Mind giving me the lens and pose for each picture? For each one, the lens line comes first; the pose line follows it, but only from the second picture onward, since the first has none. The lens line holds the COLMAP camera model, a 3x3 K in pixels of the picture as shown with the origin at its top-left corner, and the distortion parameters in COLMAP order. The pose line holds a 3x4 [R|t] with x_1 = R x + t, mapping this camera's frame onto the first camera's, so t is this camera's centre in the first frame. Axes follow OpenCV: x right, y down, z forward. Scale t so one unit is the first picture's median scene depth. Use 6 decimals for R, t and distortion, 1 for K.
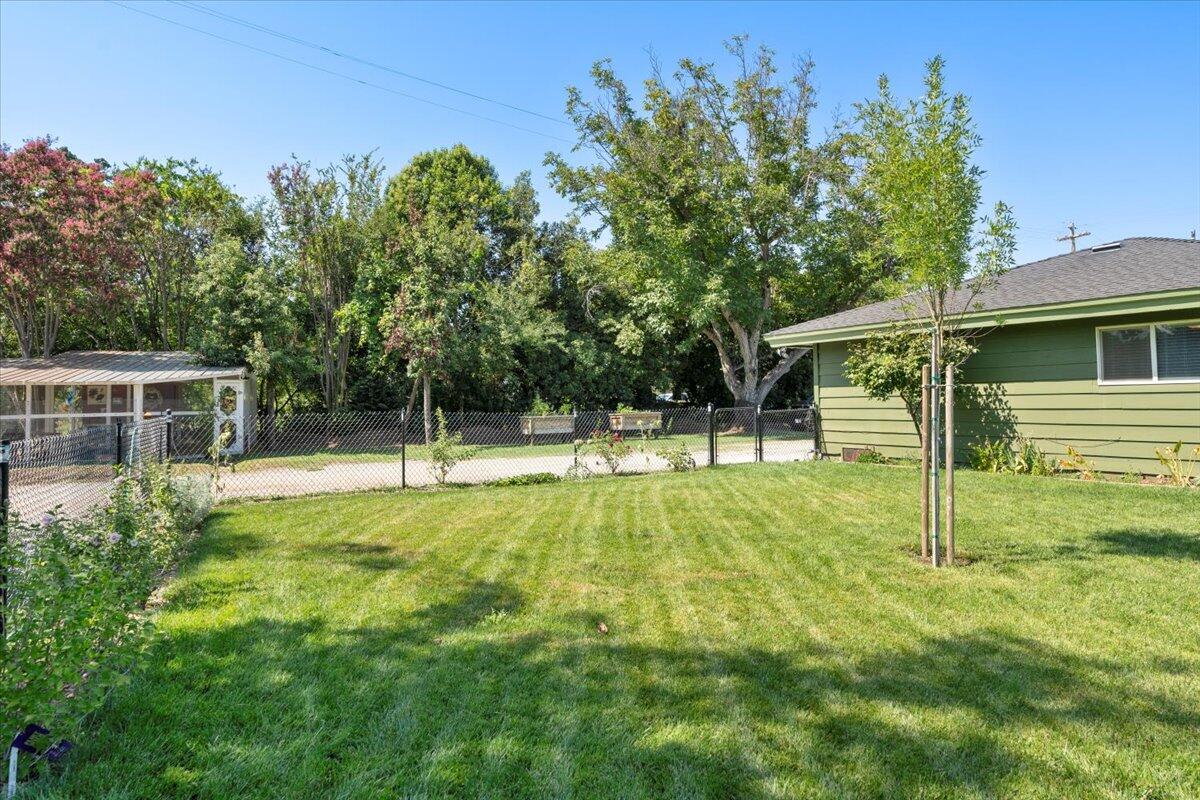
lens RADIAL K [[857.8, 0, 599.3], [0, 857.8, 389.4], [0, 0, 1]] dist [0.001028, 0.000807]
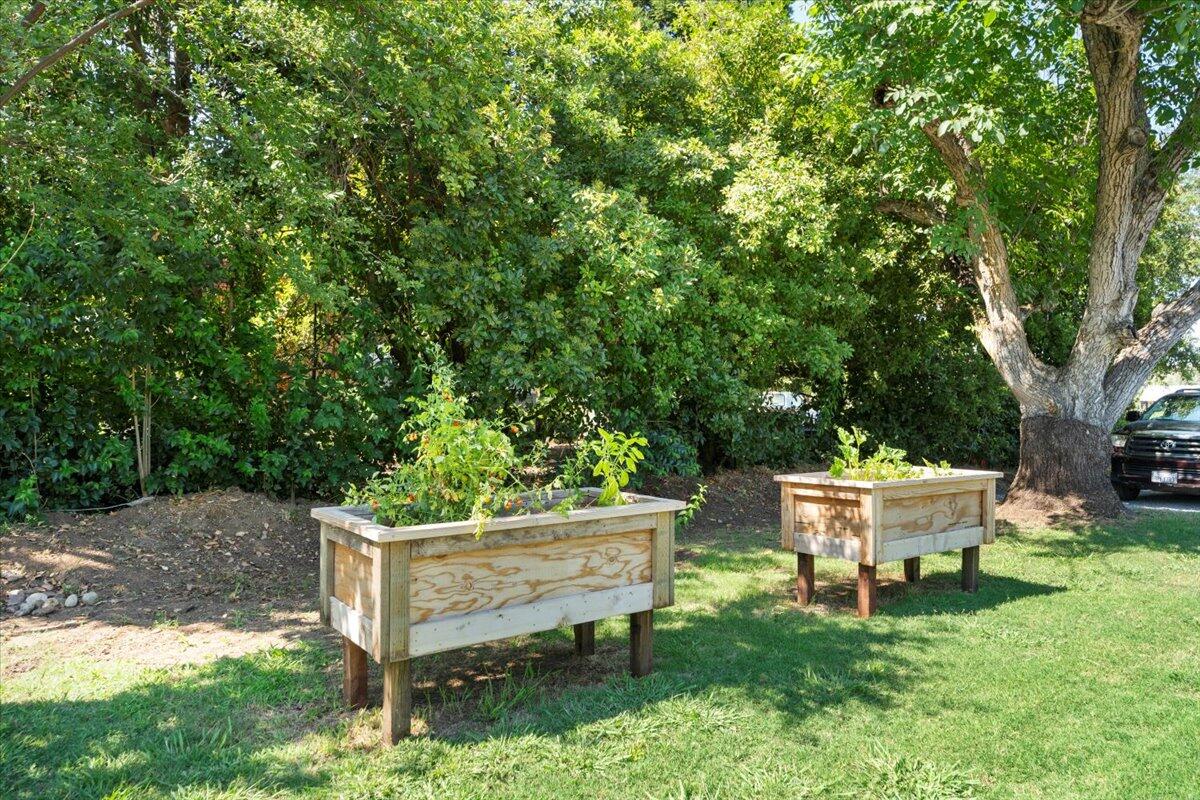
lens RADIAL K [[711.1, 0, 600.0], [0, 711.1, 400.0], [0, 0, 1]] dist [0.000955, 0.000369]
pose [[0.989299, 0.029208, 0.142946, -0.063844], [-0.031505, 0.999408, 0.013832, 0.009308], [-0.142457, -0.018188, 0.989634, 0.901378]]
